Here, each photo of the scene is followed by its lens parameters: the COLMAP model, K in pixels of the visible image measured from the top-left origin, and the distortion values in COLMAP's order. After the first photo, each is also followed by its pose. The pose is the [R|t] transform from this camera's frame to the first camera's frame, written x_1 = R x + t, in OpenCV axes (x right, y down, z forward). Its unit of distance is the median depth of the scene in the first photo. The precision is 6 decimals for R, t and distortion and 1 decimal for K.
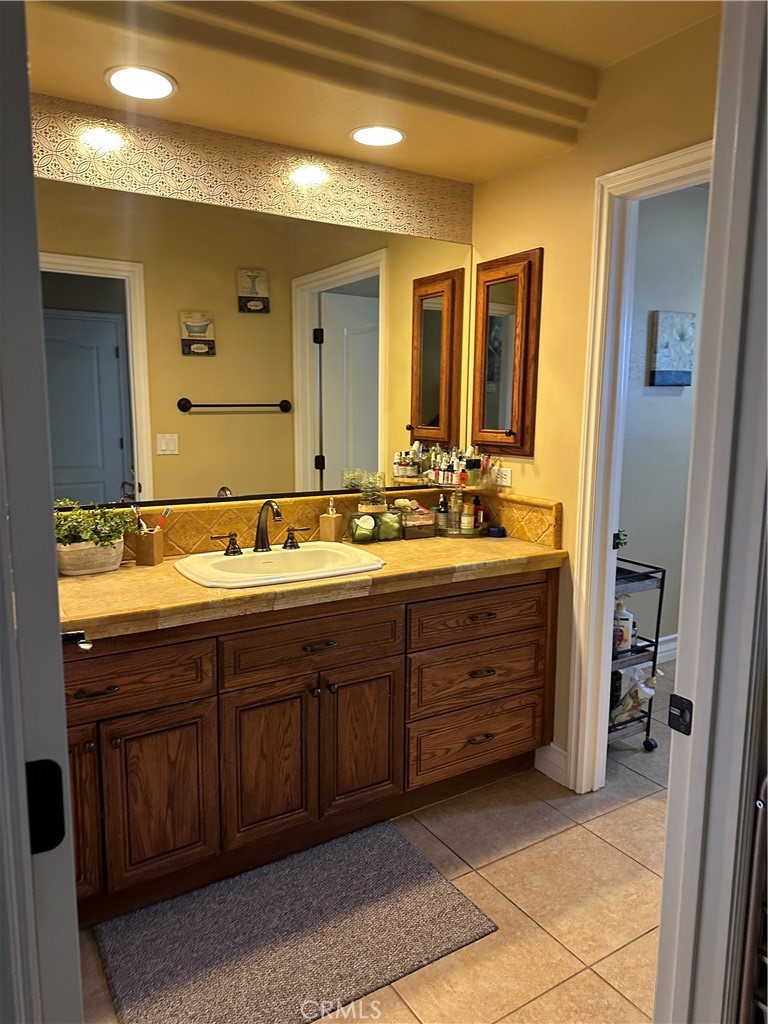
lens RADIAL K [[726.2, 0, 384.0], [0, 726.2, 512.0], [0, 0, 1]] dist [0.070830, -0.083705]
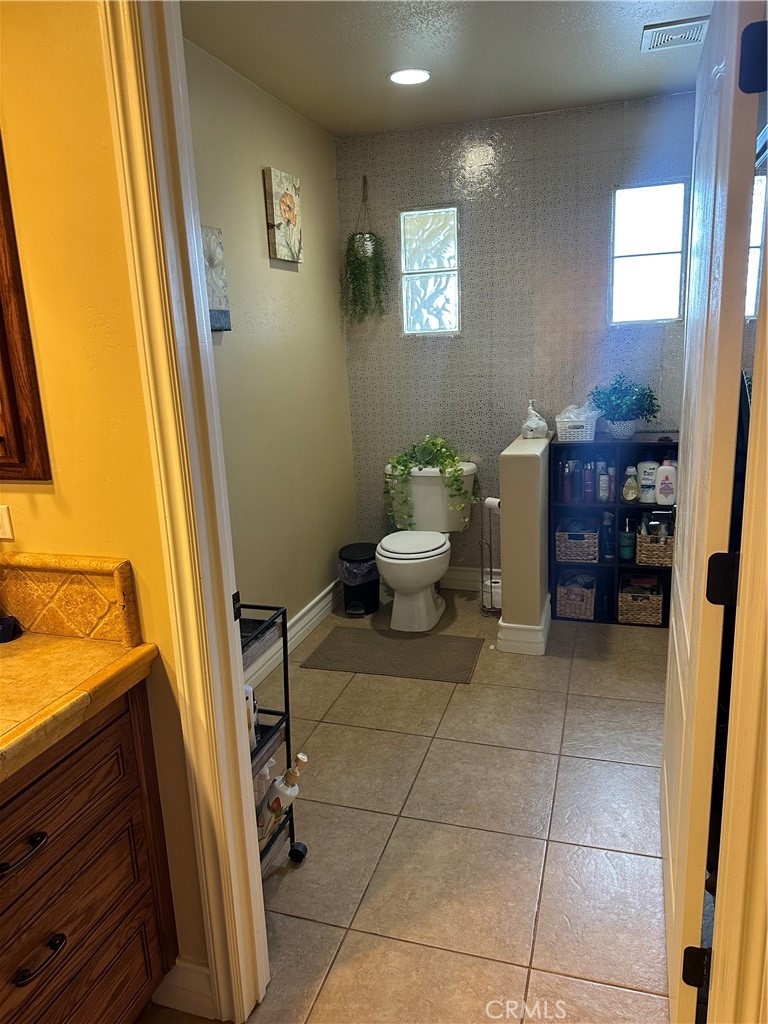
lens RADIAL K [[726.2, 0, 384.0], [0, 726.2, 512.0], [0, 0, 1]] dist [0.070830, -0.083705]
pose [[0.763185, -0.189541, 0.617756, 0.059959], [0.142892, 0.981849, 0.124721, -0.084753], [-0.630183, -0.006913, 0.776416, 0.451335]]
